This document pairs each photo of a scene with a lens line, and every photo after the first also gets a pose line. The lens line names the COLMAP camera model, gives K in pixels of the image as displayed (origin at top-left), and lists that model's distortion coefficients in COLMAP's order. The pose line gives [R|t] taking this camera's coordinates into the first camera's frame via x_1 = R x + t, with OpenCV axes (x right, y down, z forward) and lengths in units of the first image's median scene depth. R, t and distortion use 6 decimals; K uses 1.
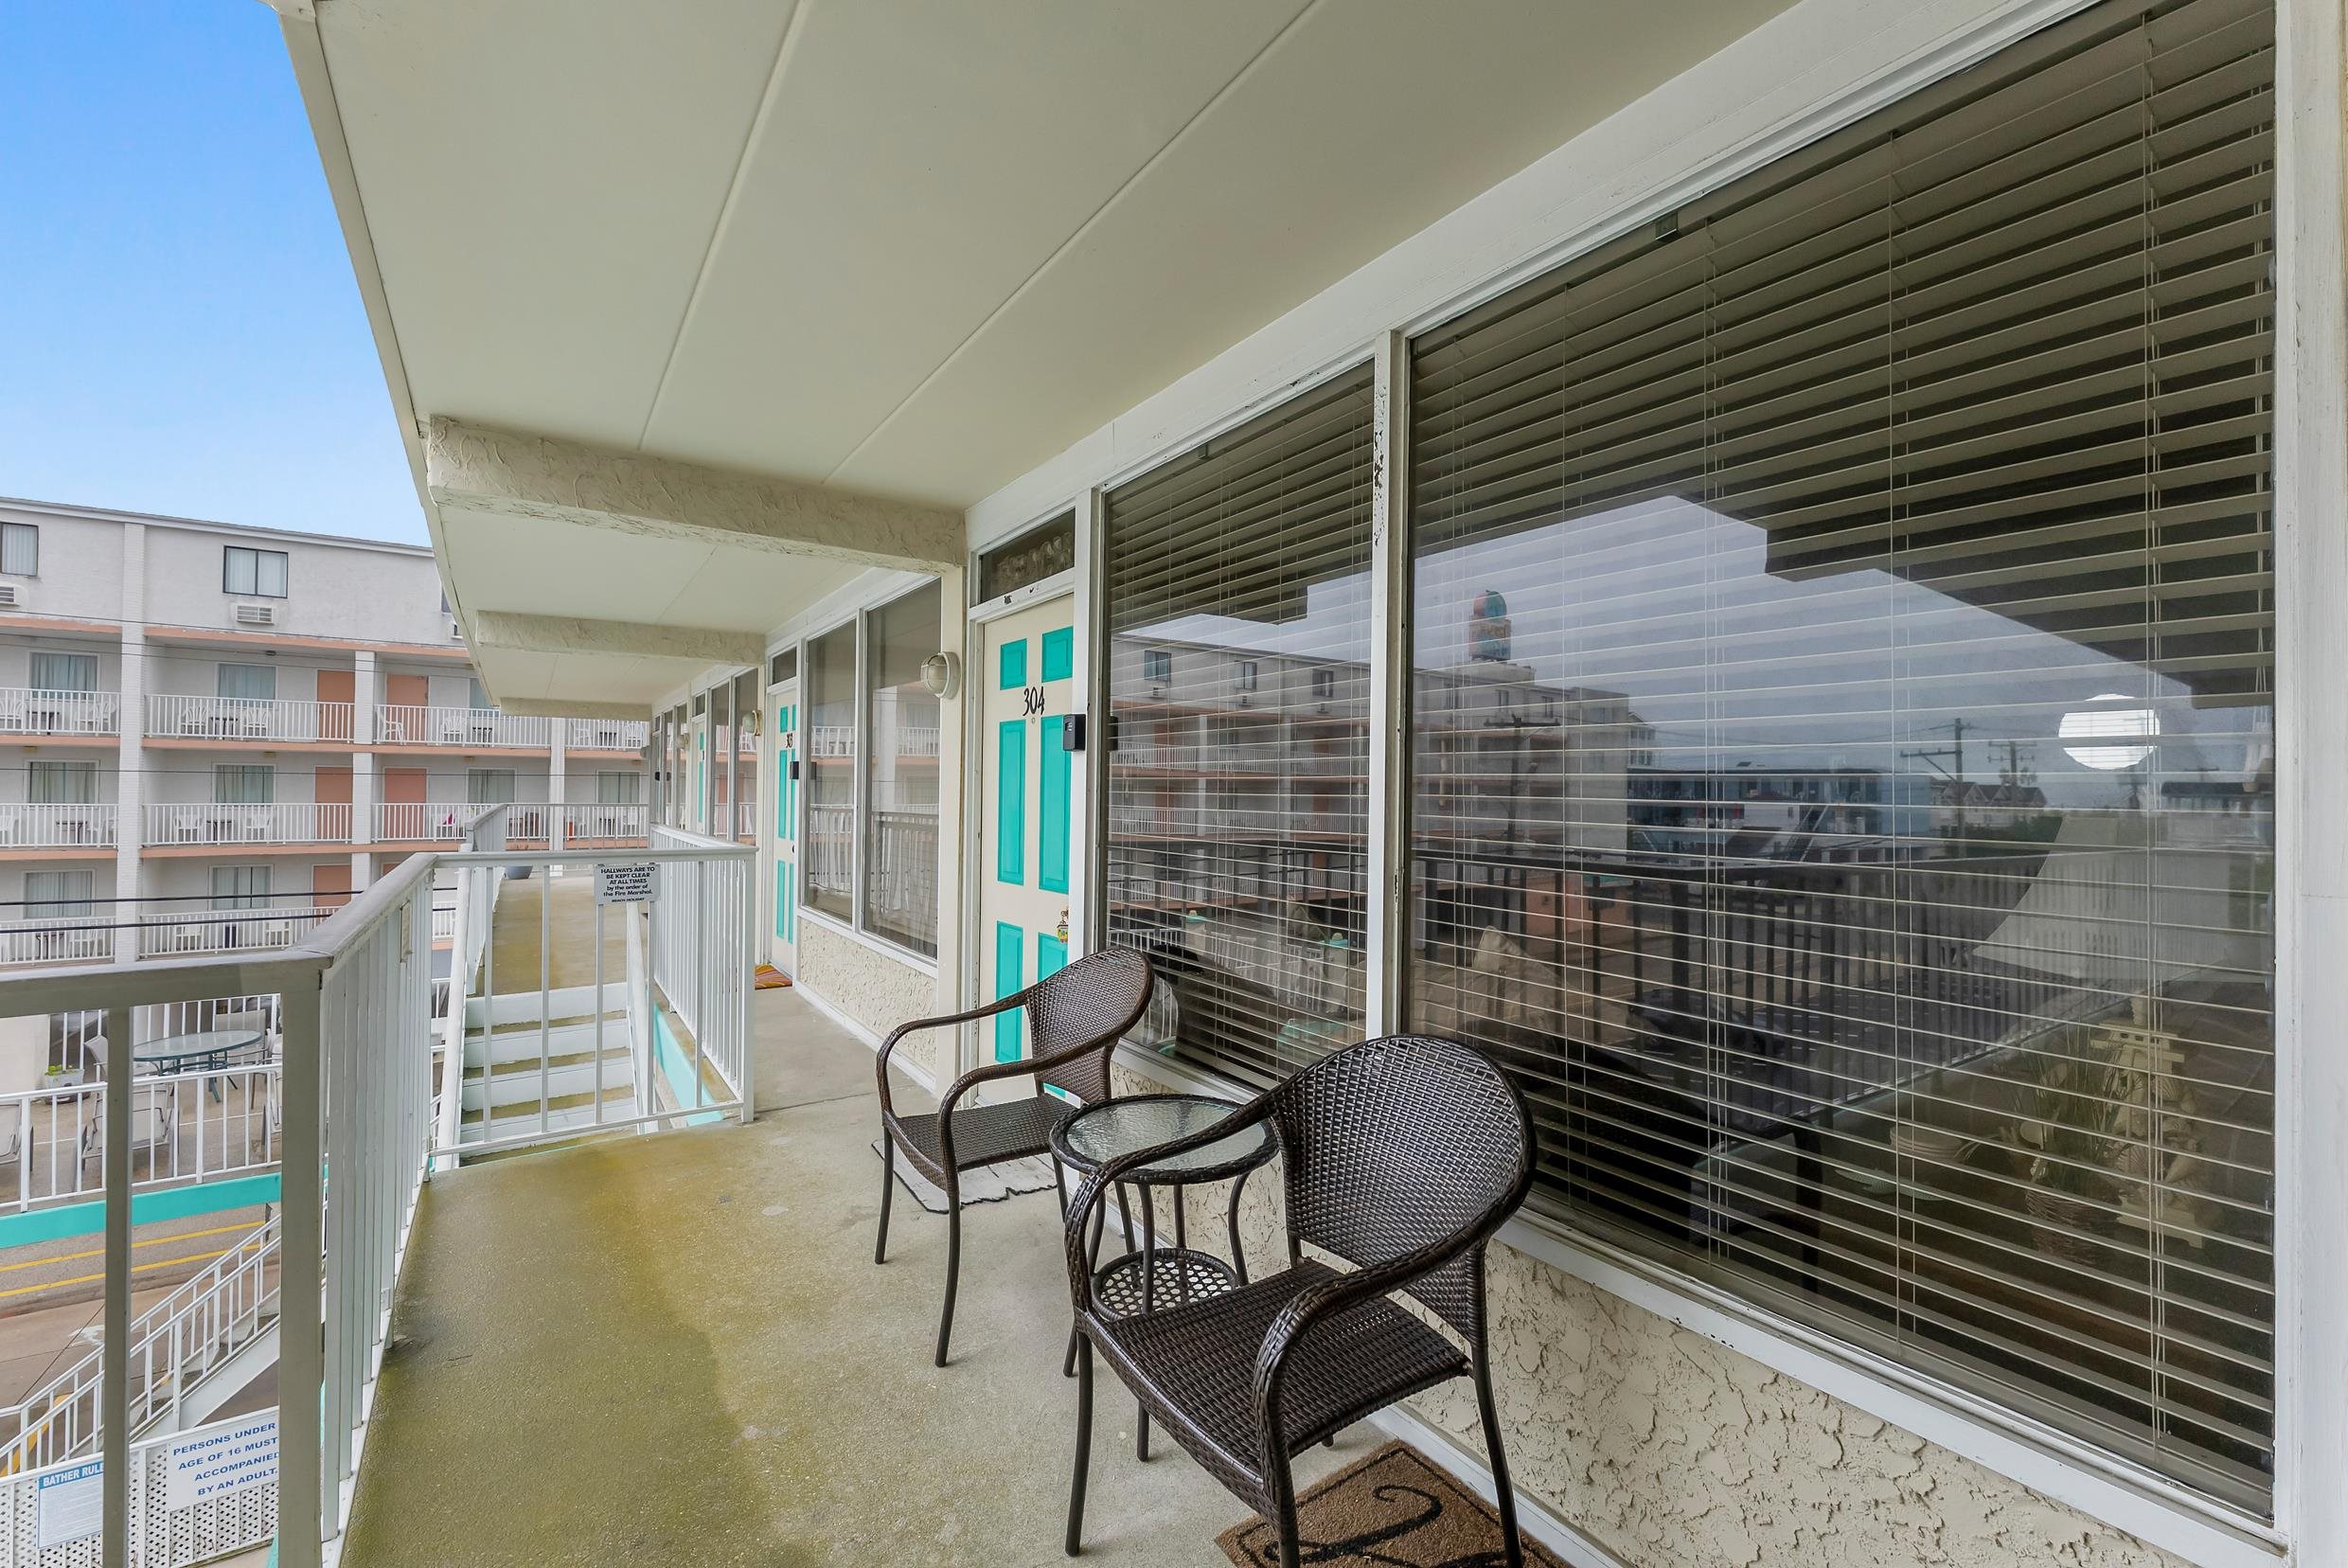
lens RADIAL K [[964.3, 0, 1174.0], [0, 964.3, 784.0], [0, 0, 1]] dist [0.000212, -0.000186]
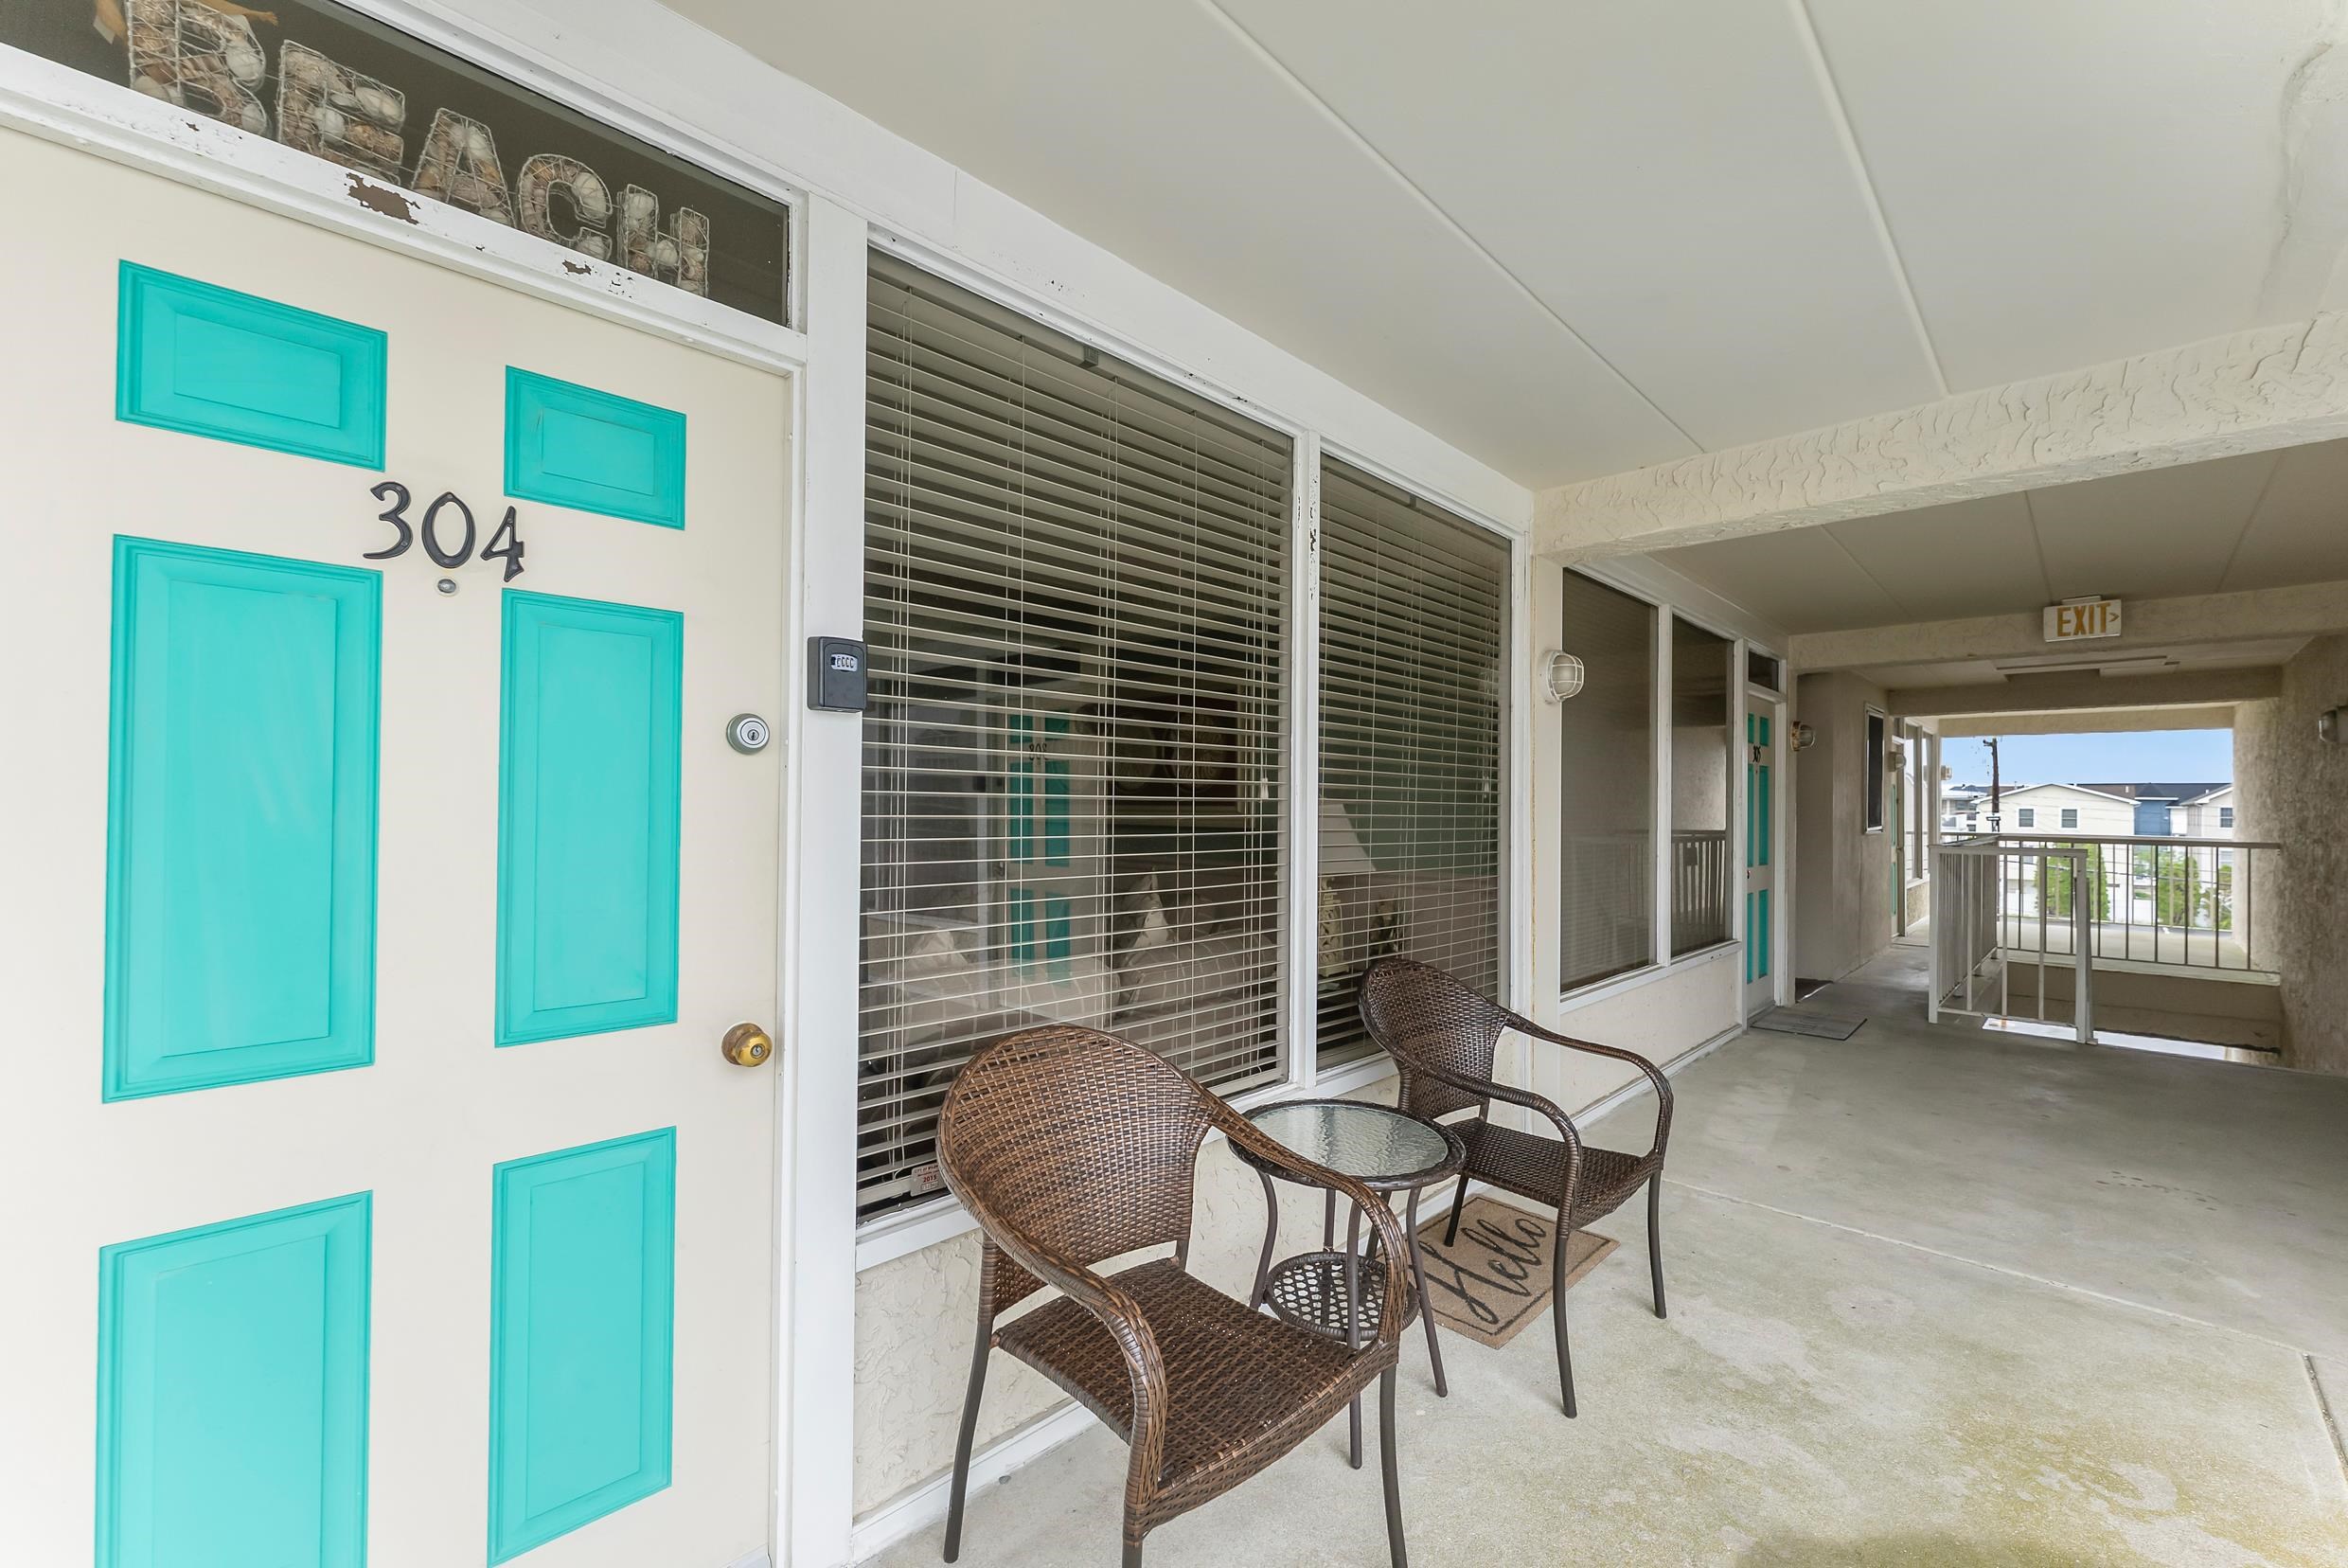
lens RADIAL K [[947.6, 0, 1173.0], [0, 947.6, 780.9], [0, 0, 1]] dist [-0.001640, -0.000277]
pose [[-0.195623, 0.008889, 0.980639, -0.694093], [-0.020878, 0.999695, -0.013227, 0.009124], [-0.980457, -0.023061, -0.195378, 1.017259]]
